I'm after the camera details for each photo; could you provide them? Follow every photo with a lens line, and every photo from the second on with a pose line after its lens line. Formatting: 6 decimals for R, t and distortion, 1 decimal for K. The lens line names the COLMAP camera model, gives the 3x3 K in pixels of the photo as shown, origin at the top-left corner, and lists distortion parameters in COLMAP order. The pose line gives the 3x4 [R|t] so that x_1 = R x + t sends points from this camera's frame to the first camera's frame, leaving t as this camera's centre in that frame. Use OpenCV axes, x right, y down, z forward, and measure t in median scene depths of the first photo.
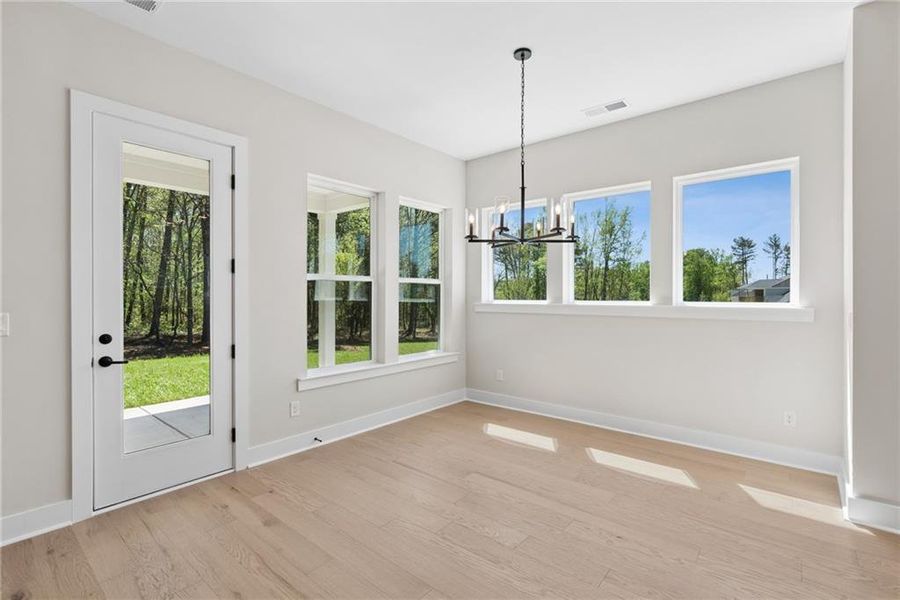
lens RADIAL K [[407.1, 0, 453.2], [0, 407.1, 308.2], [0, 0, 1]] dist [-0.004612, -0.000655]
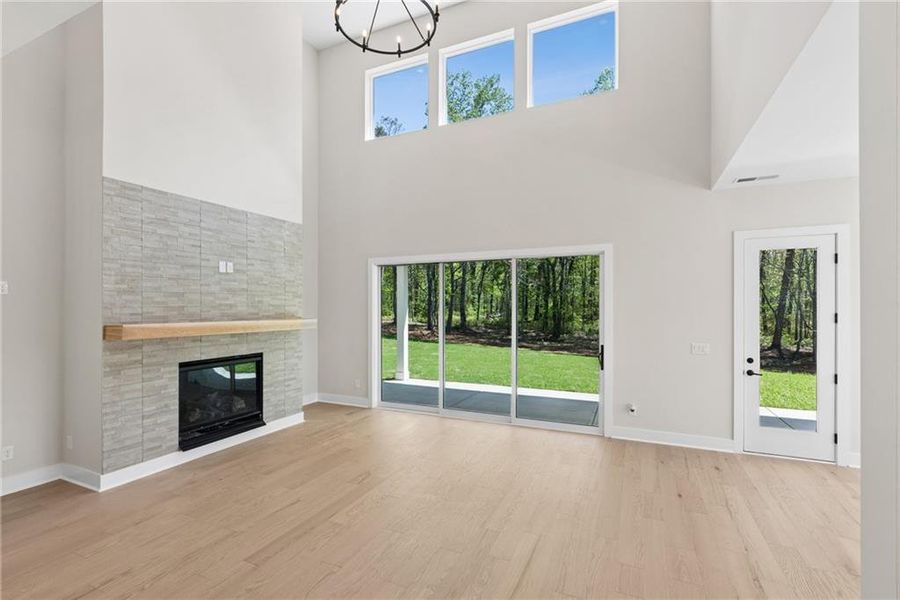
lens RADIAL K [[407.1, 0, 453.2], [0, 407.1, 308.2], [0, 0, 1]] dist [-0.004612, -0.000655]
pose [[0.261474, -0.007637, -0.965180, 0.402311], [-0.019005, 0.999734, -0.013059, -0.079918], [0.965023, 0.021758, 0.261259, -0.558534]]
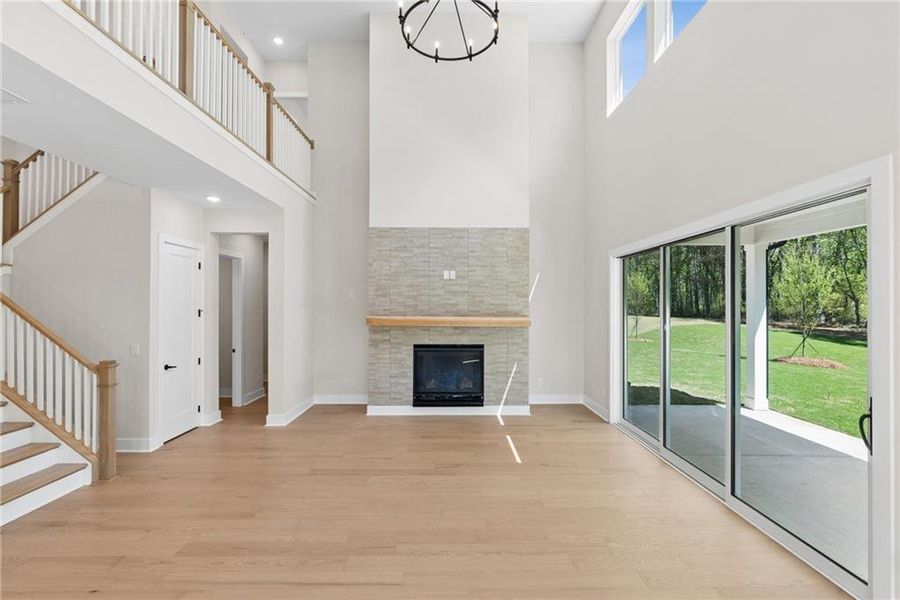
lens RADIAL K [[407.1, 0, 453.2], [0, 407.1, 308.2], [0, 0, 1]] dist [-0.004612, -0.000655]
pose [[-0.764305, -0.010794, -0.644764, -0.002171], [-0.026775, 0.999529, 0.015006, -0.104073], [0.644299, 0.028733, -0.764234, 0.452674]]
